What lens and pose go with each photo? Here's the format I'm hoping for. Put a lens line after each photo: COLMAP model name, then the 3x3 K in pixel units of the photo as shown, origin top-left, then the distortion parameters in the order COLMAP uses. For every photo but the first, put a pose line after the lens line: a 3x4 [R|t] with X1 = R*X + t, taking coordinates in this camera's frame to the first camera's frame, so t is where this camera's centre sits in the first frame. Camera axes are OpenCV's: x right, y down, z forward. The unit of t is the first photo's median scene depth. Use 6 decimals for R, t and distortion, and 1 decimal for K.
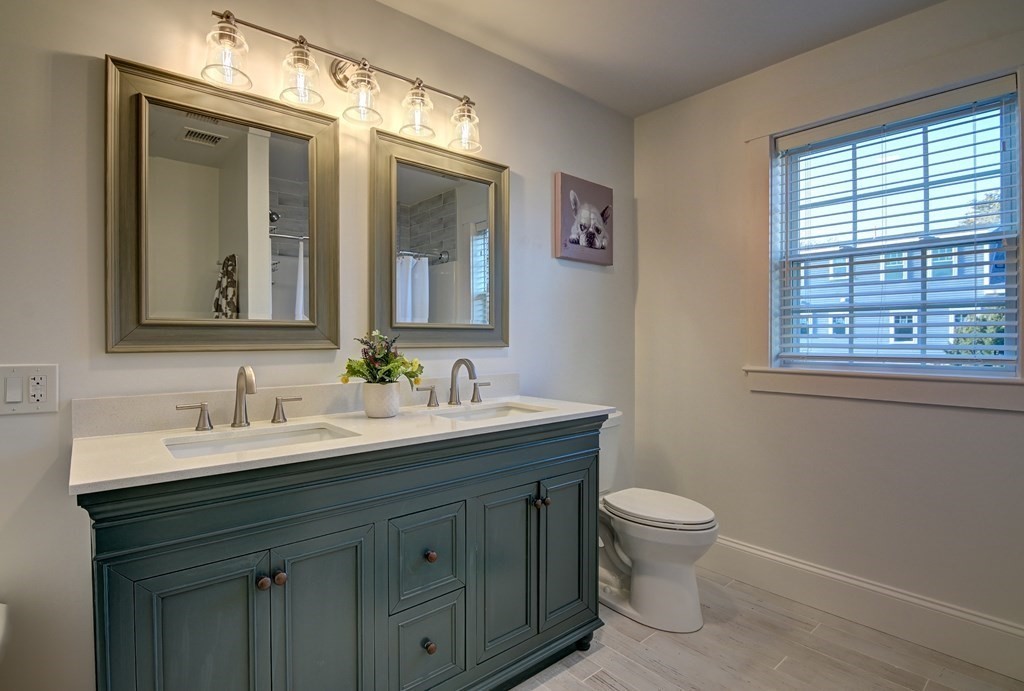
lens RADIAL K [[482.0, 0, 512.0], [0, 482.0, 345.5], [0, 0, 1]] dist [-0.000966, -0.014175]
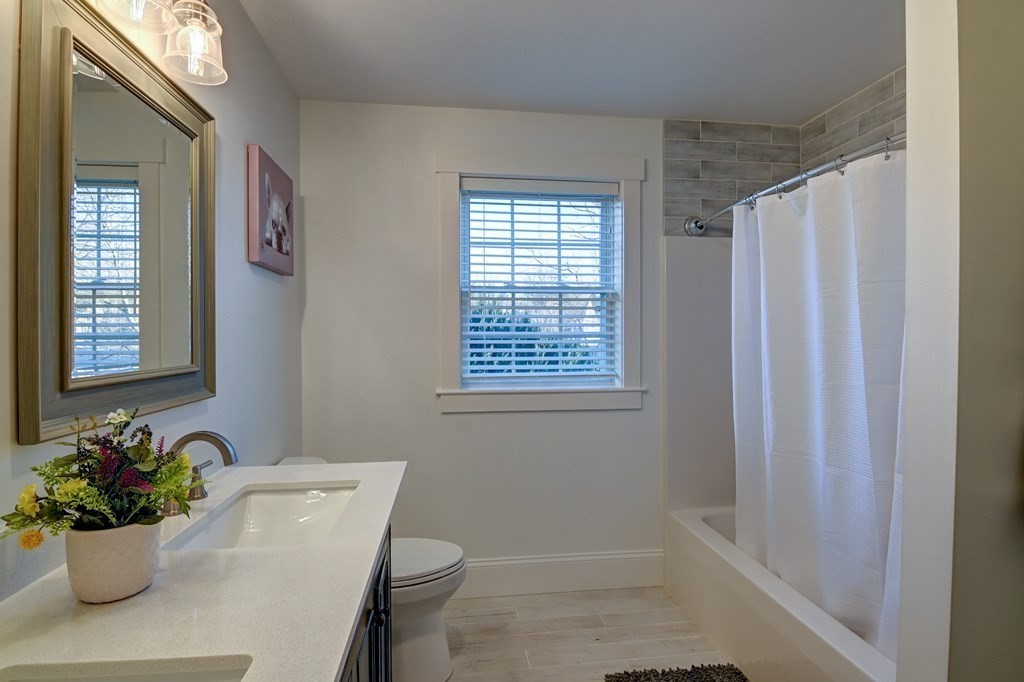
lens RADIAL K [[488.0, 0, 512.0], [0, 488.0, 341.0], [0, 0, 1]] dist [-0.011686, -0.000852]
pose [[0.572476, -0.008808, 0.819874, -0.286343], [0.018585, 0.999825, -0.002235, -0.057327], [-0.819711, 0.016517, 0.572540, 0.278318]]
